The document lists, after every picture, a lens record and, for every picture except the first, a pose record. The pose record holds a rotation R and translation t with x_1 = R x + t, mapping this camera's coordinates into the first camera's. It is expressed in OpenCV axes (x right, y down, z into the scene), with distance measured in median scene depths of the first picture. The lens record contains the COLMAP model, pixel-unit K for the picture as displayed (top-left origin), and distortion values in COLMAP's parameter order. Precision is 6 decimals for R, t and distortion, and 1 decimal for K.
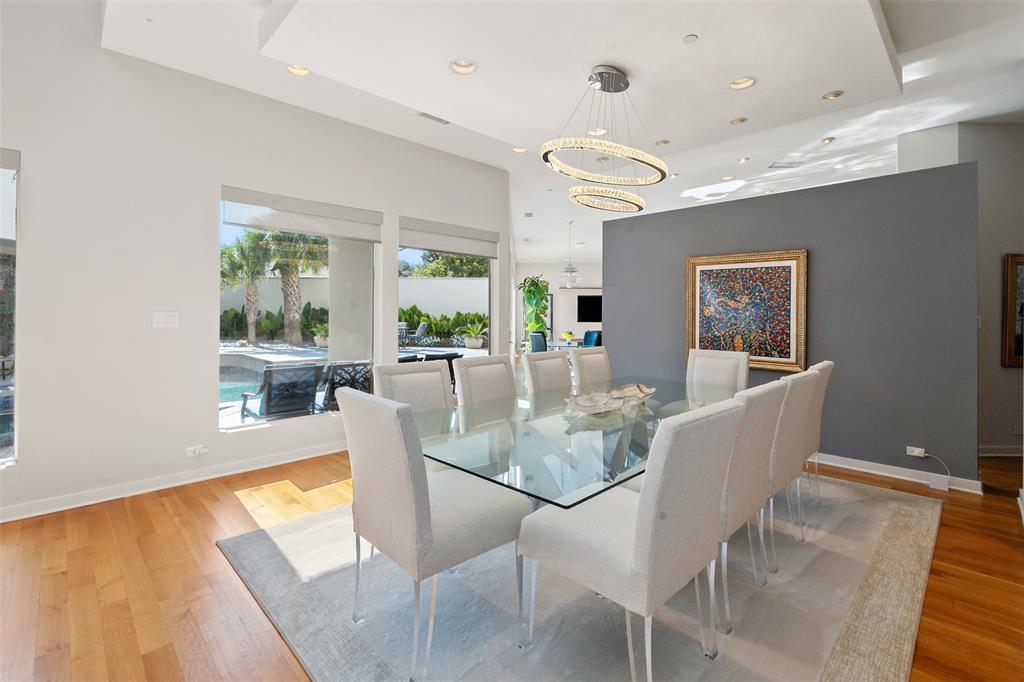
lens RADIAL K [[463.5, 0, 515.3], [0, 463.5, 306.7], [0, 0, 1]] dist [0.001848, 0.000305]
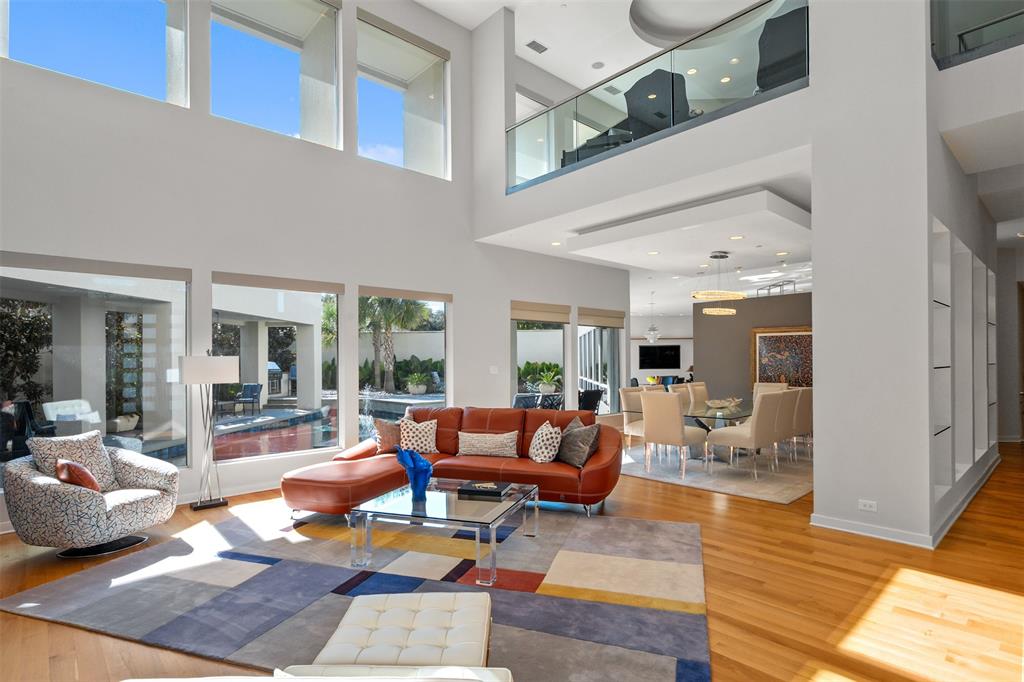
lens RADIAL K [[518.8, 0, 508.4], [0, 518.8, 361.1], [0, 0, 1]] dist [-0.003344, -0.000509]
pose [[0.999020, -0.015014, -0.041646, -0.425821], [0.015589, 0.999787, 0.013511, -0.028542], [0.041434, -0.014147, 0.999041, -0.901854]]
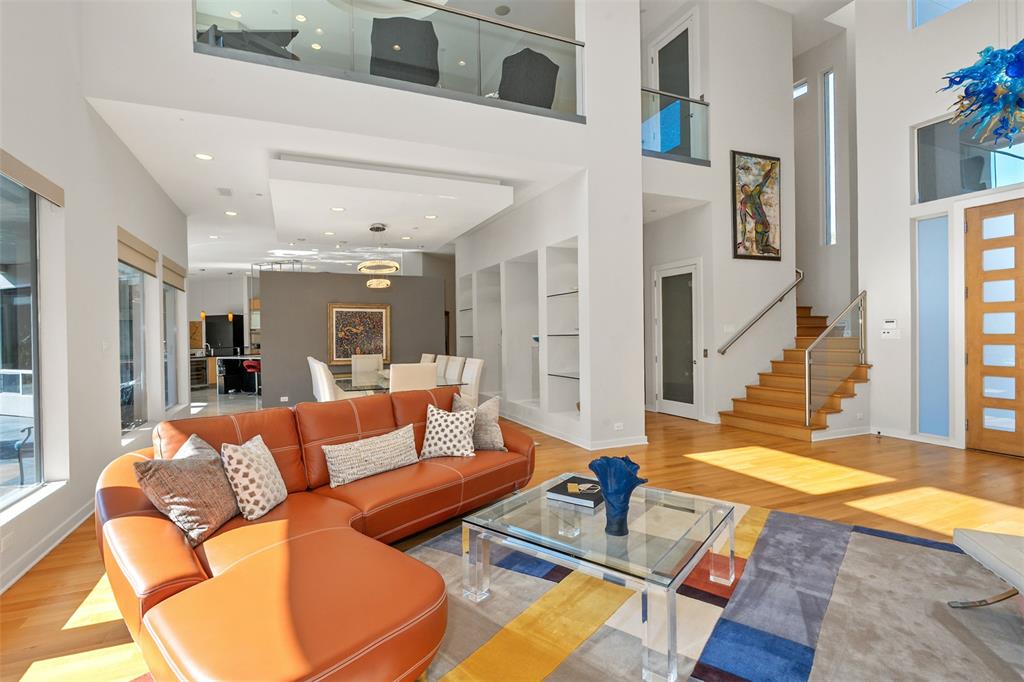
lens RADIAL K [[484.1, 0, 489.9], [0, 484.1, 338.8], [0, 0, 1]] dist [-0.001080, -0.000152]
pose [[0.381903, -0.020214, 0.923981, -1.042504], [0.006350, 0.999795, 0.019248, -0.006155], [-0.924181, -0.001484, 0.381953, -0.219020]]
